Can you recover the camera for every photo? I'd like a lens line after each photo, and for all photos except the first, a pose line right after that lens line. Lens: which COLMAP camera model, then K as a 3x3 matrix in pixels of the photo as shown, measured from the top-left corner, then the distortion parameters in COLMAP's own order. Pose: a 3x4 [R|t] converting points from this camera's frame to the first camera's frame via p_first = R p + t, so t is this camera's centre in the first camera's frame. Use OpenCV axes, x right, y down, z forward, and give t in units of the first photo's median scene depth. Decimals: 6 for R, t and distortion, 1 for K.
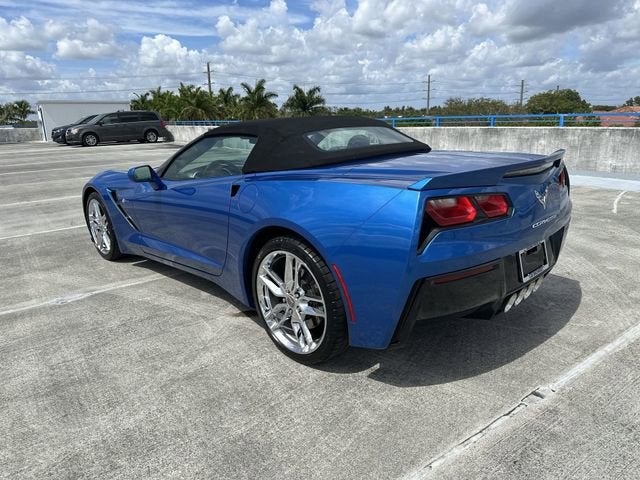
lens RADIAL K [[450.2, 0, 315.3], [0, 450.2, 250.4], [0, 0, 1]] dist [0.040462, -0.056539]
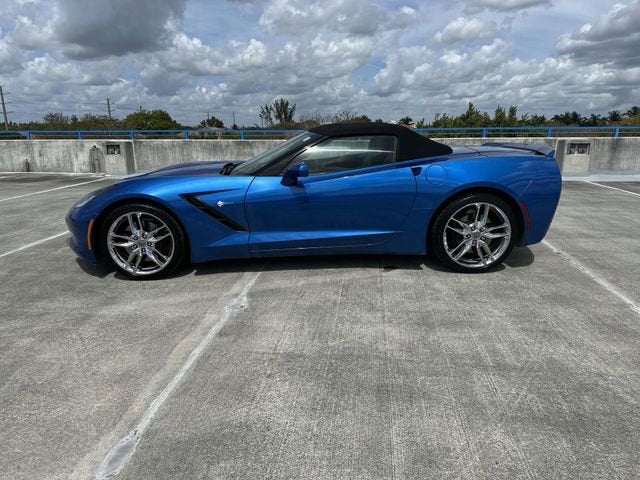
lens RADIAL K [[450.2, 0, 318.6], [0, 450.2, 250.6], [0, 0, 1]] dist [0.040462, -0.056539]
pose [[0.666385, -0.173454, 0.725152, -1.119605], [0.200247, 0.978467, 0.050027, -0.017379], [-0.718215, 0.111872, 0.686769, 0.212775]]
